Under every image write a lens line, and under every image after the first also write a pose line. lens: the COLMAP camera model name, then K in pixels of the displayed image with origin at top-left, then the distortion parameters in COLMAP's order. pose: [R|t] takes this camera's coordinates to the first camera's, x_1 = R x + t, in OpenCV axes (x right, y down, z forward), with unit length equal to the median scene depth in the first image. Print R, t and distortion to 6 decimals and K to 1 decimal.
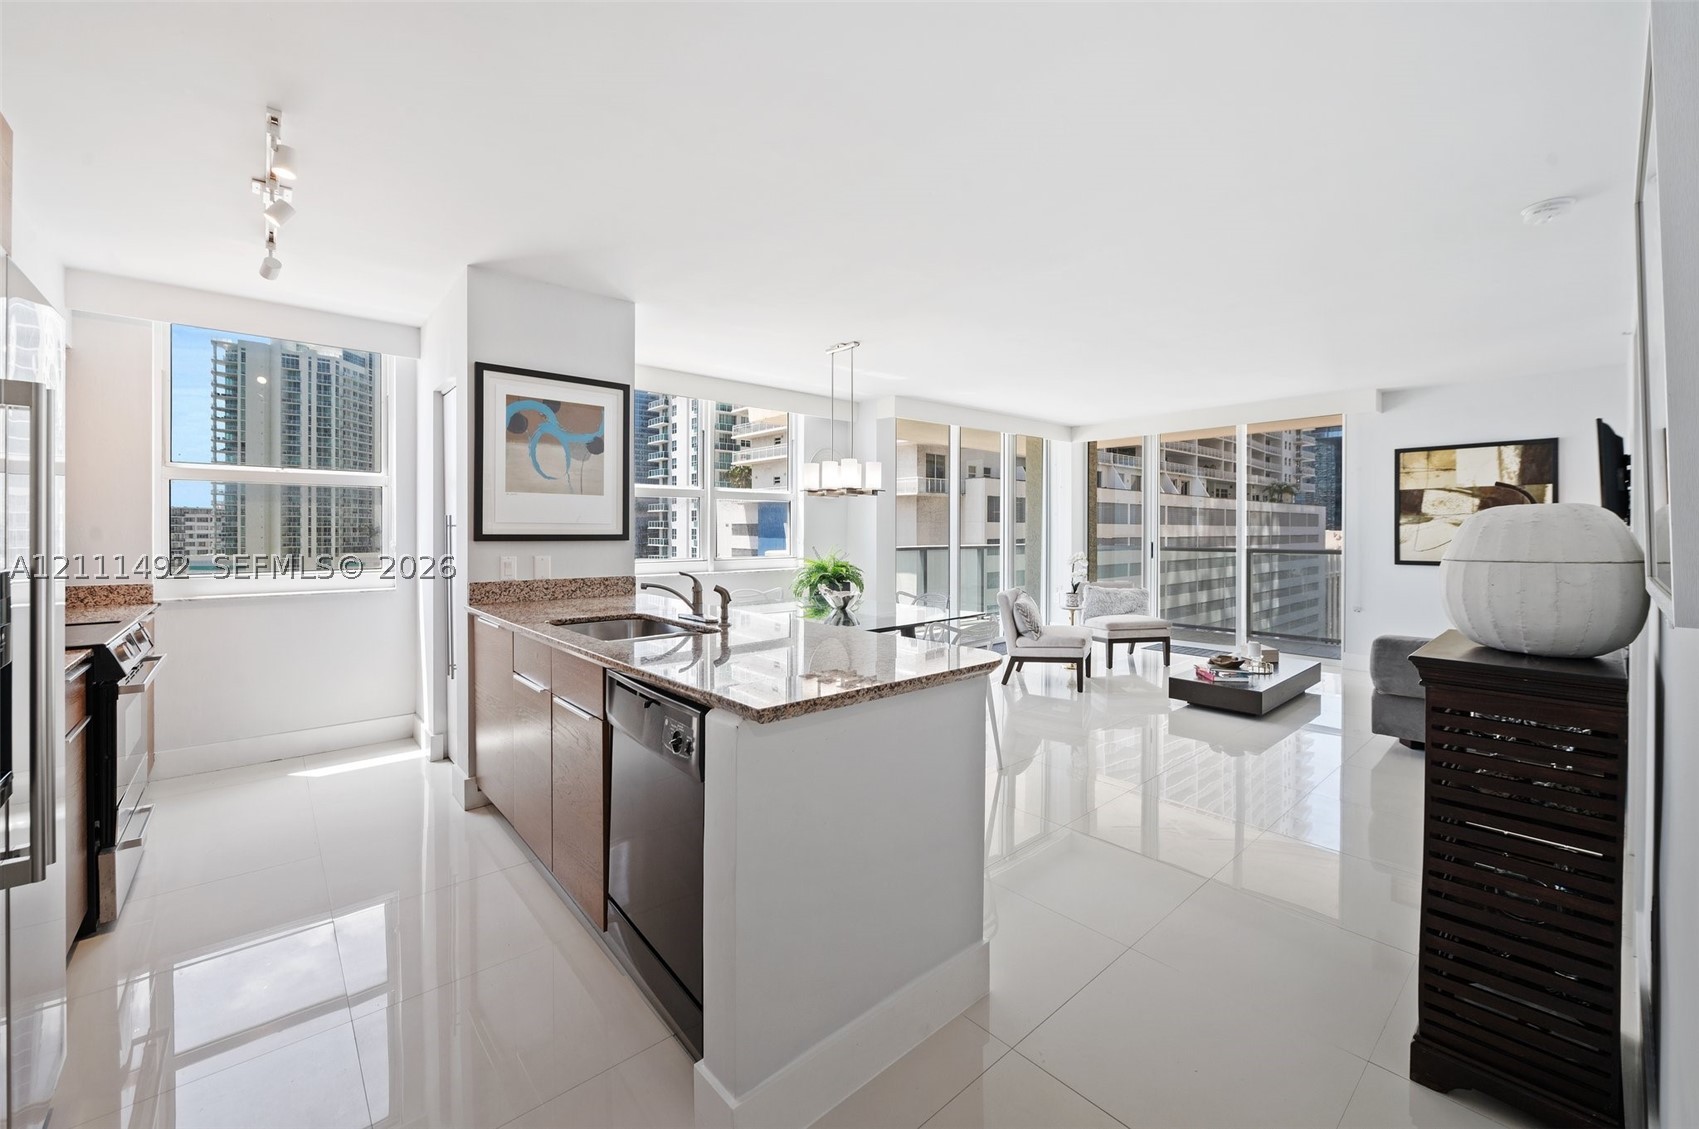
lens RADIAL K [[671.8, 0, 866.5], [0, 671.8, 535.9], [0, 0, 1]] dist [-0.005163, -0.000317]
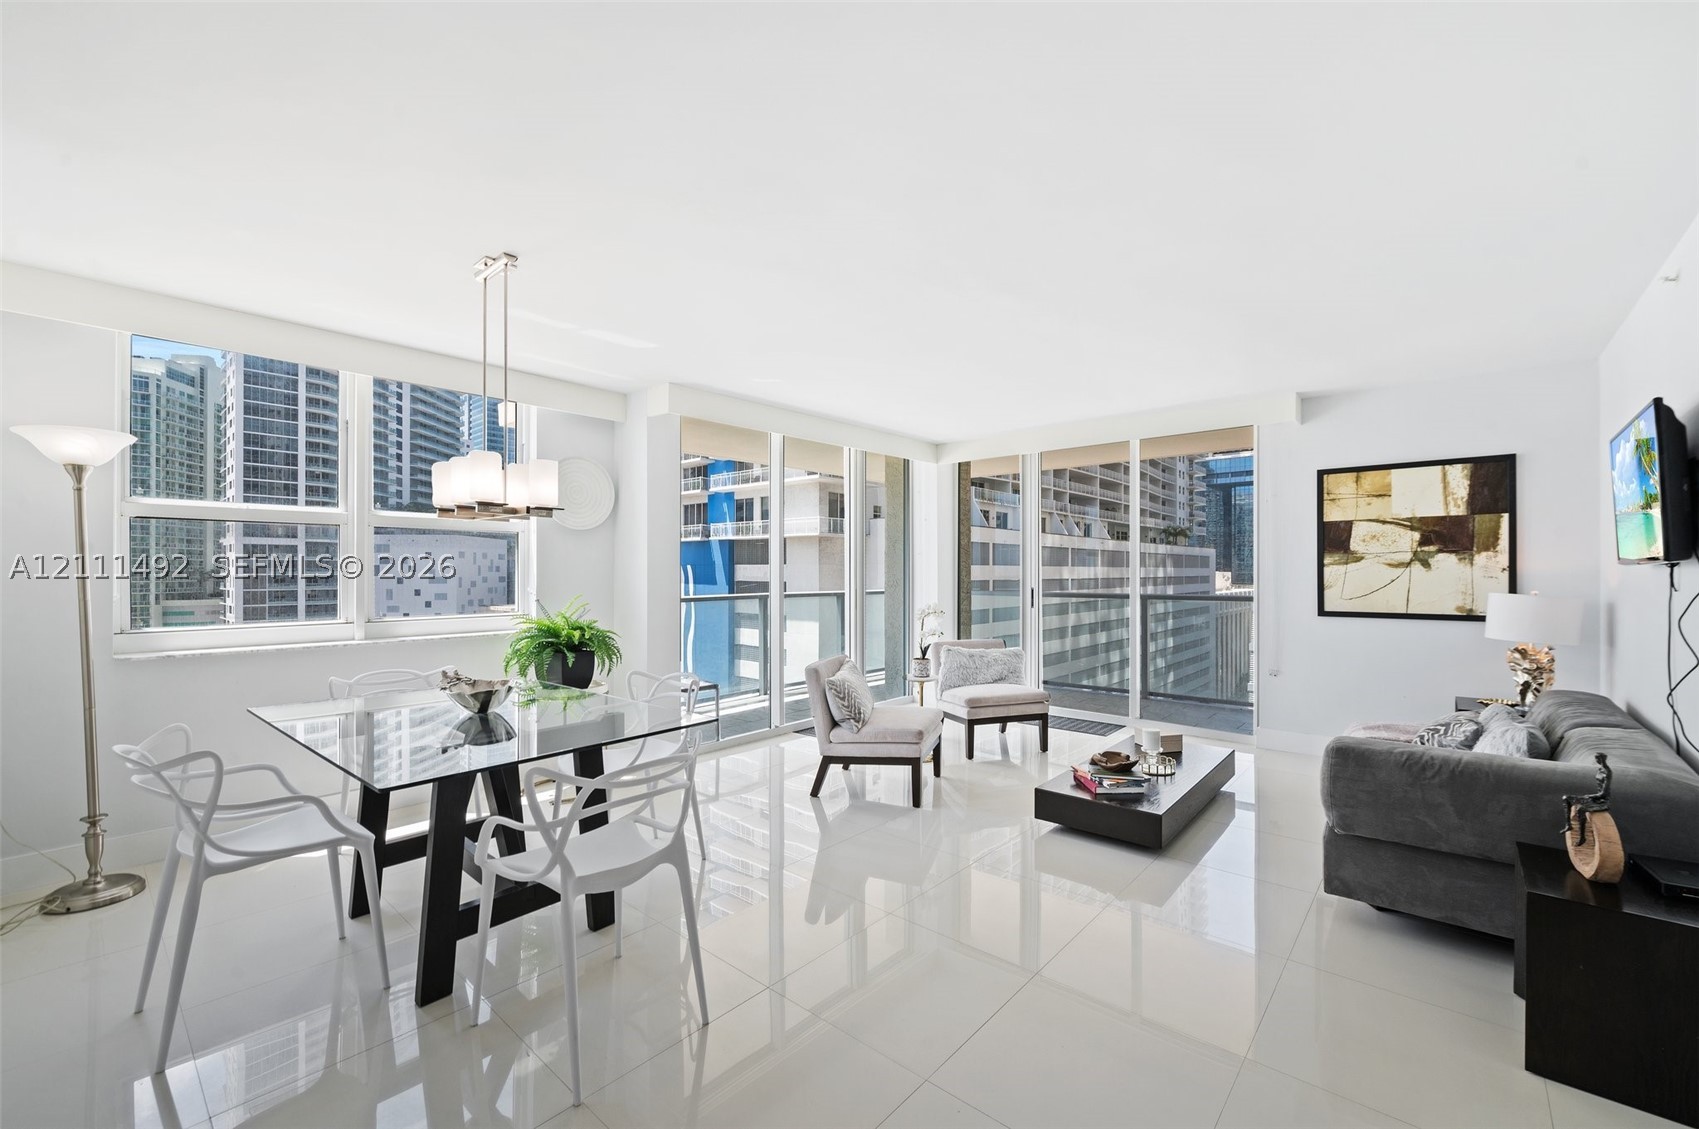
lens RADIAL K [[690.3, 0, 868.4], [0, 690.3, 576.4], [0, 0, 1]] dist [-0.003634, -0.000123]
pose [[0.990933, -0.003369, 0.134313, 0.163545], [0.003743, 0.999990, -0.002533, -0.004215], [-0.134303, 0.003012, 0.990936, 0.280363]]
